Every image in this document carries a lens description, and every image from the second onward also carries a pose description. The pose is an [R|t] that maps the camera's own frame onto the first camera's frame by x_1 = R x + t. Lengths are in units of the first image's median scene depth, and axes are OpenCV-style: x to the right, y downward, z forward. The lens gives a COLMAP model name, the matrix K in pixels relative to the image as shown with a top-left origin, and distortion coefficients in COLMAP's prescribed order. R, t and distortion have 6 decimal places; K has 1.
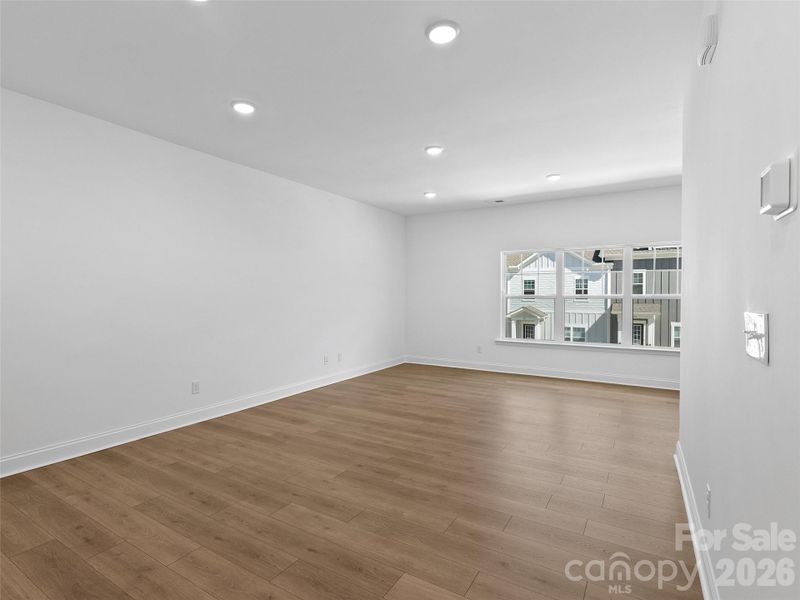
lens RADIAL K [[416.6, 0, 398.3], [0, 416.6, 295.7], [0, 0, 1]] dist [-0.001625, -0.000473]
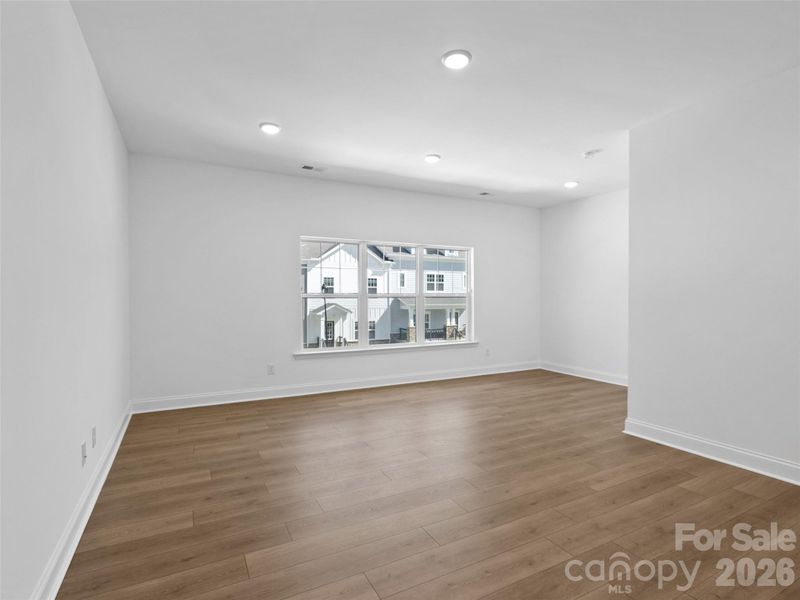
lens RADIAL K [[402.9, 0, 400.0], [0, 402.9, 300.0], [0, 0, 1]] dist [-0.000627, -0.000162]
pose [[0.523848, -0.013589, 0.851703, -0.297230], [0.011566, 0.999894, 0.008840, 0.005450], [-0.851733, 0.005221, 0.523950, 0.473765]]
